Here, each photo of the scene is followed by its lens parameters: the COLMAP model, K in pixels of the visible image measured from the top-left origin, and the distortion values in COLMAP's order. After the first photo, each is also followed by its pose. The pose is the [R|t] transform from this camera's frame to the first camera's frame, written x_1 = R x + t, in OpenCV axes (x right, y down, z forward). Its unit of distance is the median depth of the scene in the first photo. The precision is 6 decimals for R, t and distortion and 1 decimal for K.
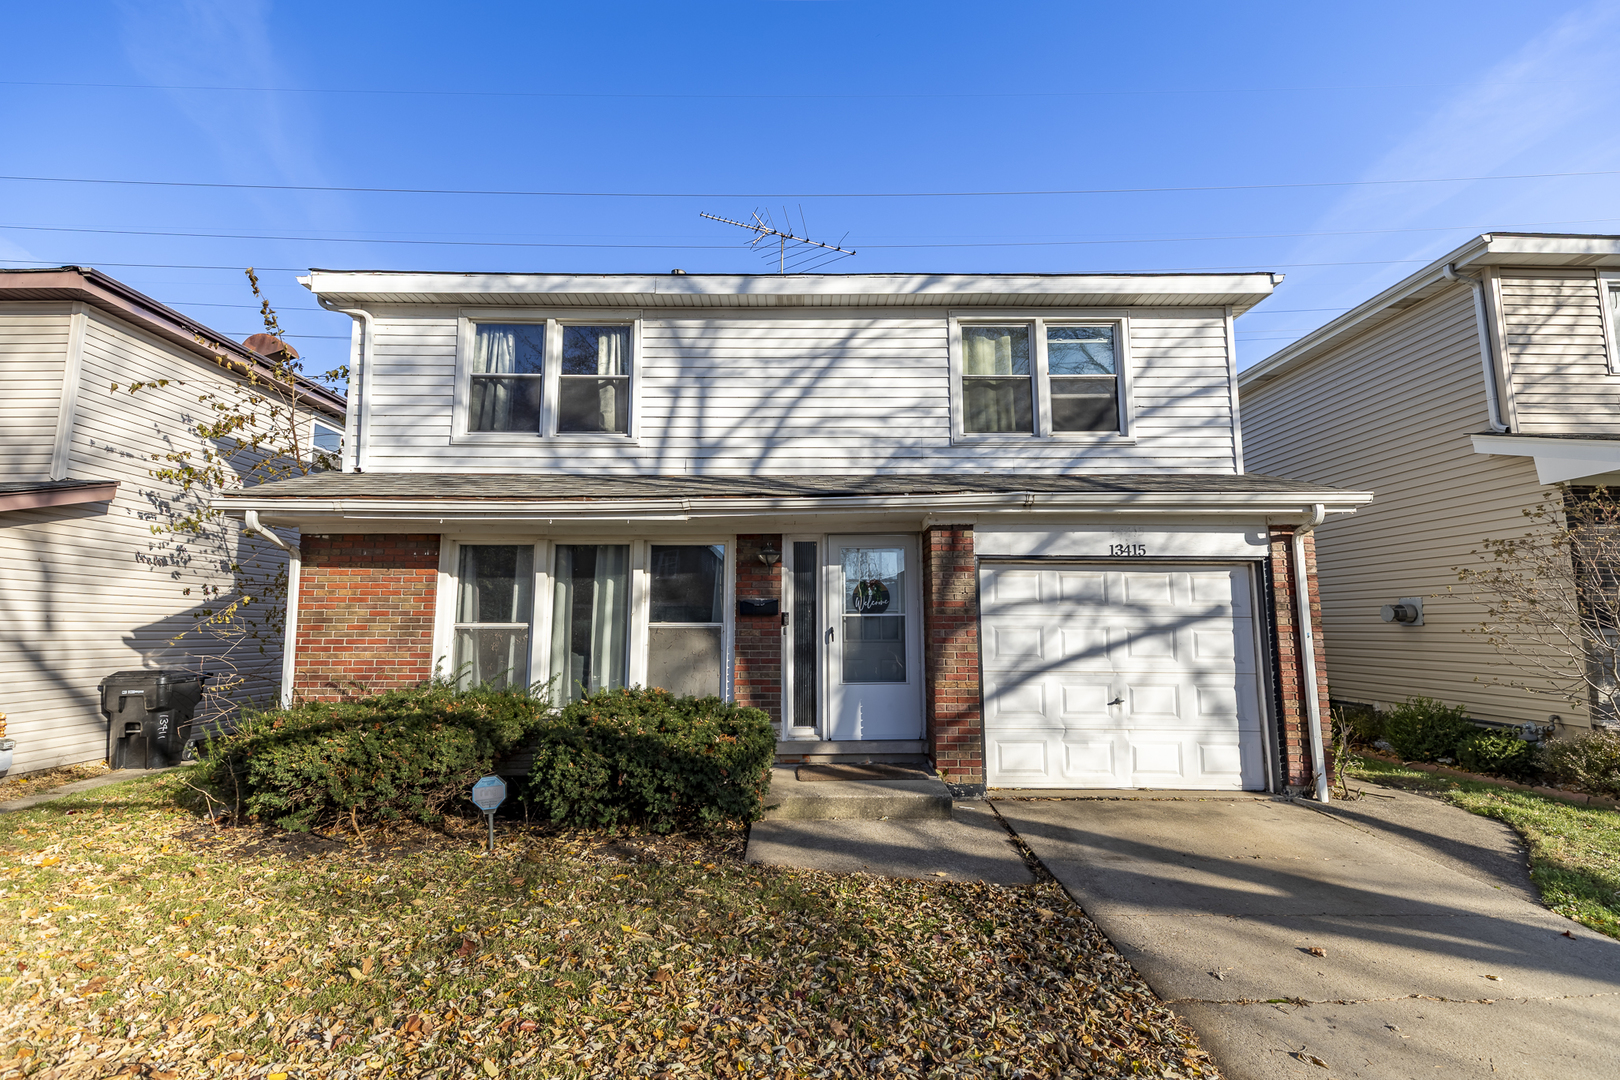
lens RADIAL K [[723.8, 0, 803.6], [0, 723.8, 545.1], [0, 0, 1]] dist [0.006898, -0.001793]
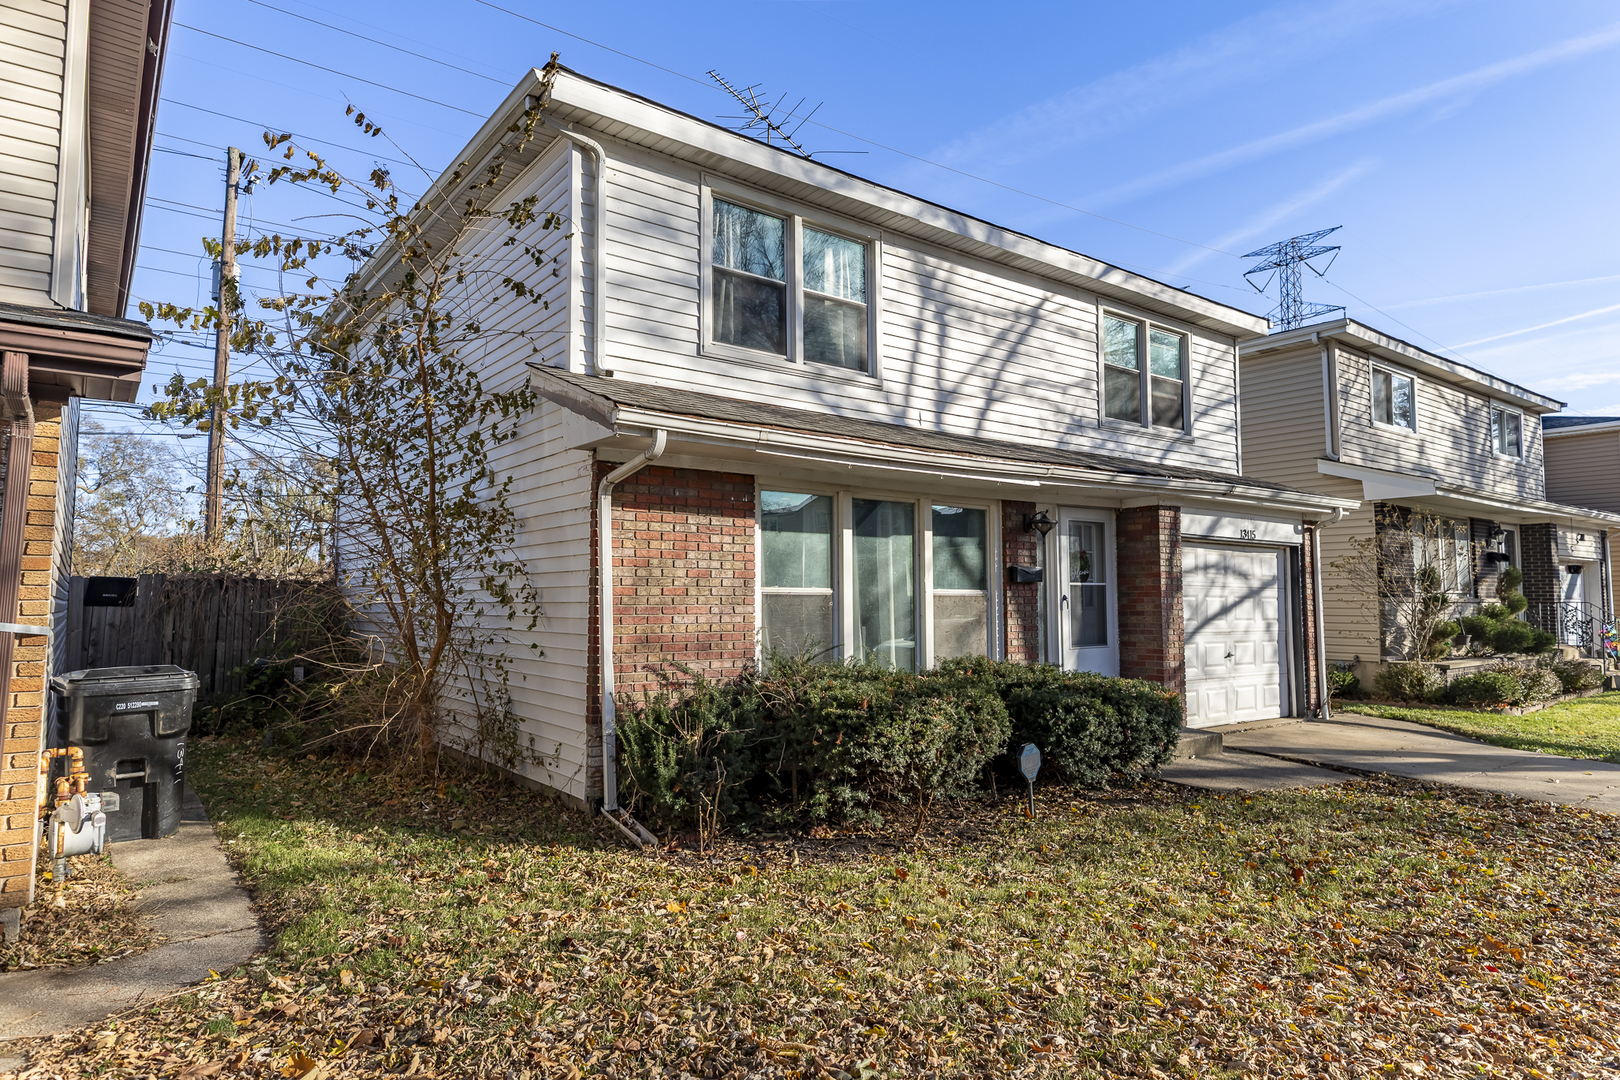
lens RADIAL K [[942.6, 0, 804.2], [0, 942.6, 536.0], [0, 0, 1]] dist [0.001929, -0.000043]
pose [[0.803851, 0.041746, 0.593364, -1.056971], [-0.072789, 0.996941, 0.028471, 0.018164], [-0.590360, -0.066077, 0.804431, 0.132513]]
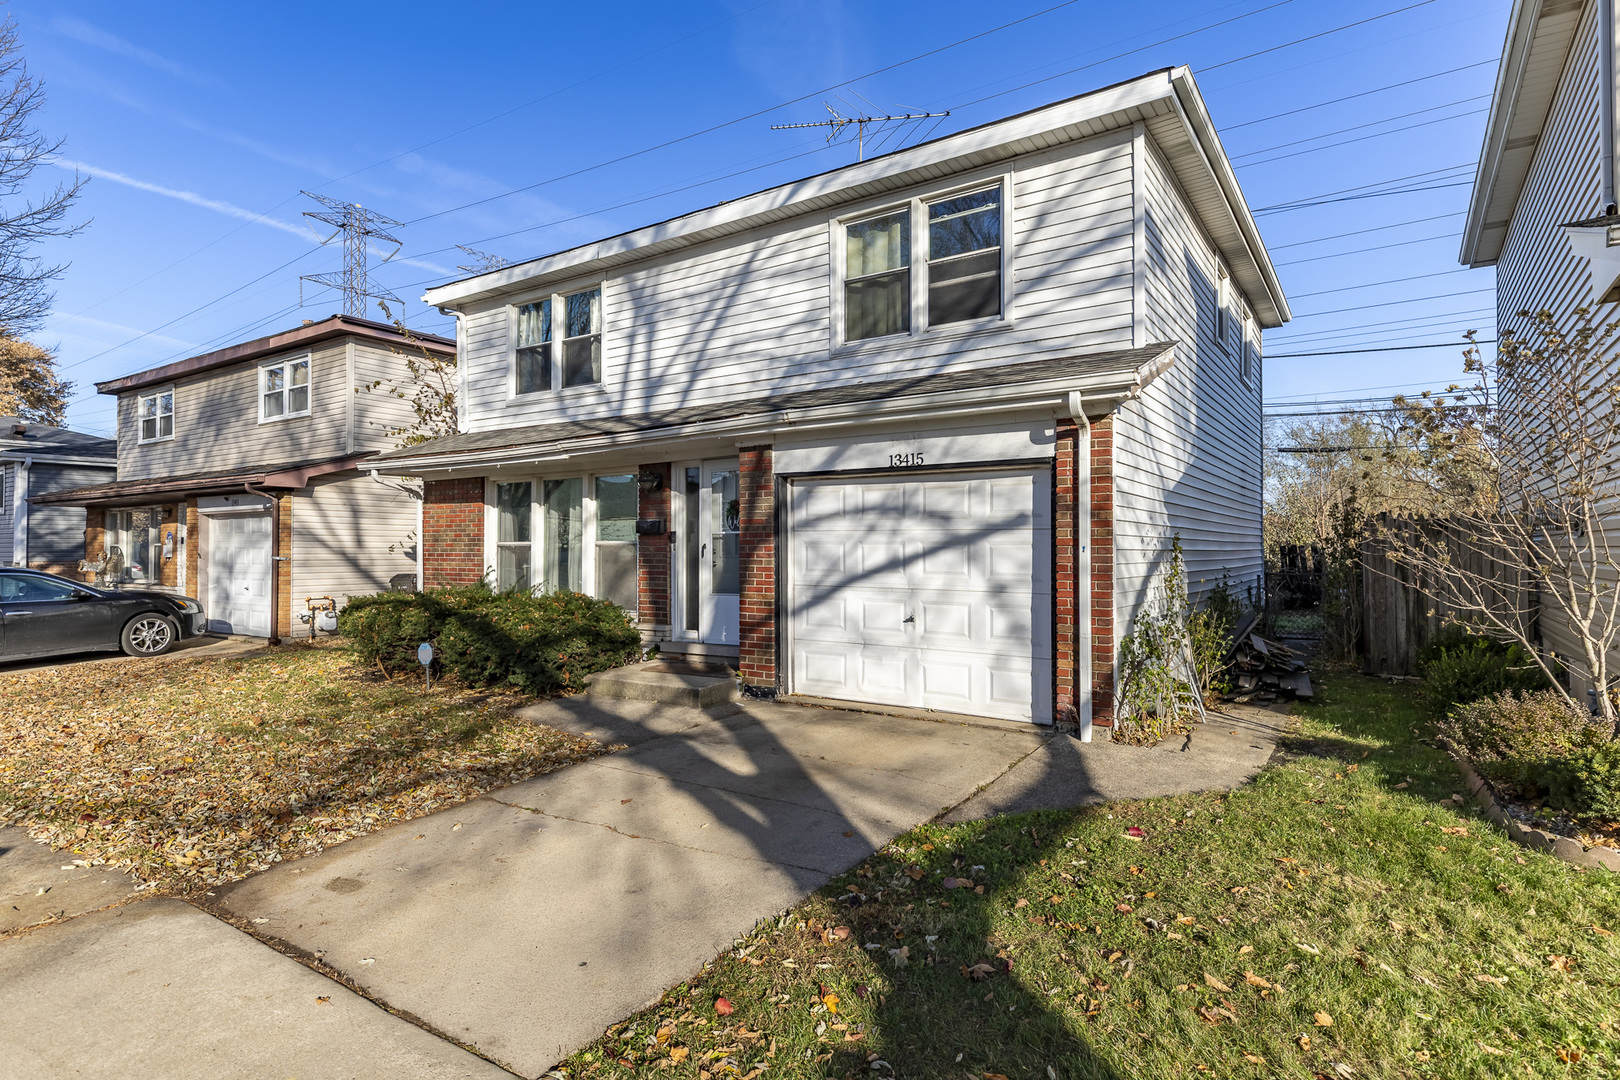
lens RADIAL K [[873.3, 0, 808.4], [0, 873.3, 541.9], [0, 0, 1]] dist [0.014050, 0.000143]
pose [[0.818731, -0.006802, -0.574136, 0.920260], [0.070451, 0.993564, 0.088693, 0.003862], [0.569838, -0.113065, 0.813942, -0.002849]]
